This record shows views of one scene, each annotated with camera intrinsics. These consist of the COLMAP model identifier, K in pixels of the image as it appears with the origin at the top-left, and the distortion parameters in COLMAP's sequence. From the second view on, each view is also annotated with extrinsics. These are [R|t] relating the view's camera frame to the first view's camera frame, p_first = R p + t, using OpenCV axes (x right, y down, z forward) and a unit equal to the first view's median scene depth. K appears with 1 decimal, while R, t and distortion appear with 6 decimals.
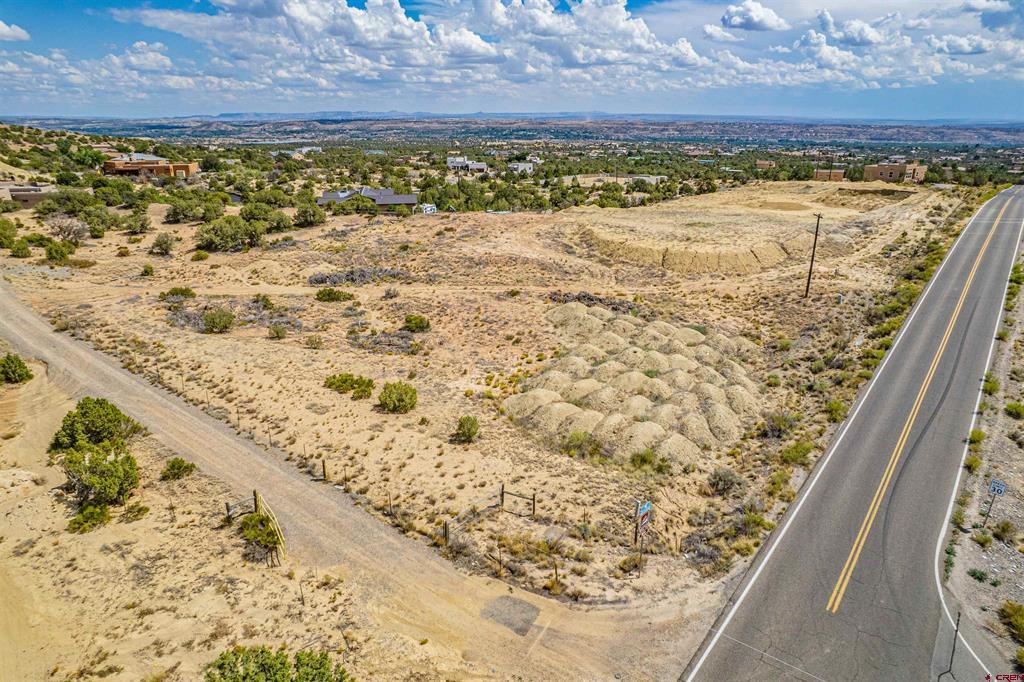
lens RADIAL K [[651.6, 0, 516.8], [0, 651.6, 343.6], [0, 0, 1]] dist [-0.079083, 0.072803]
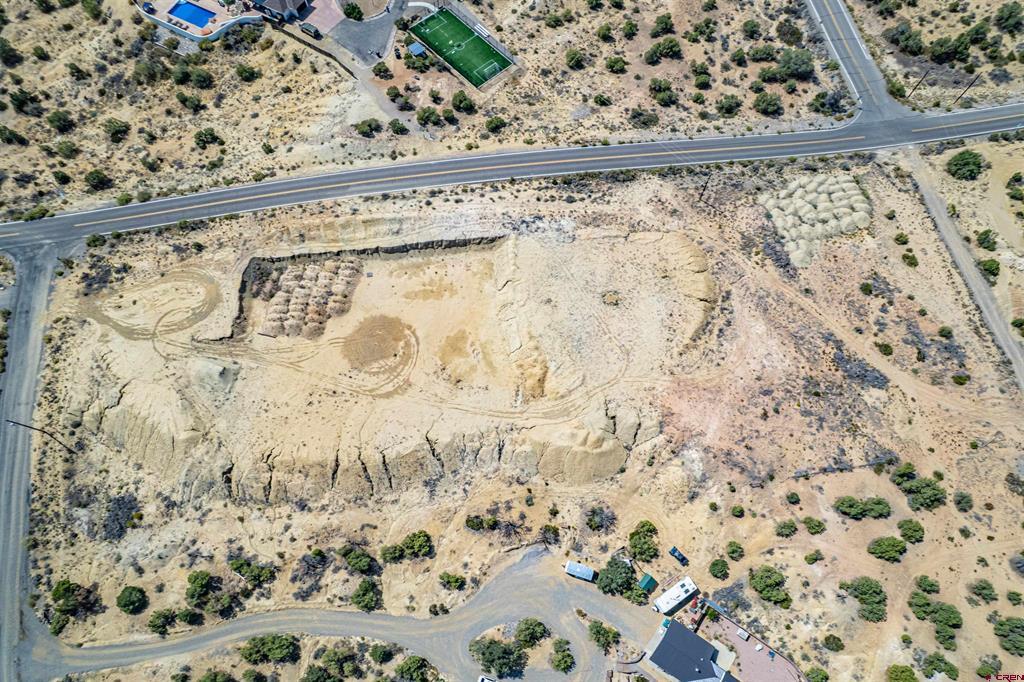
lens RADIAL K [[651.6, 0, 516.8], [0, 651.6, 343.6], [0, 0, 1]] dist [-0.079083, 0.072803]
pose [[-0.713622, -0.647388, 0.267640, -0.003970], [0.243657, 0.128817, 0.961269, -2.760346], [-0.656791, 0.751195, 0.065814, 2.004404]]
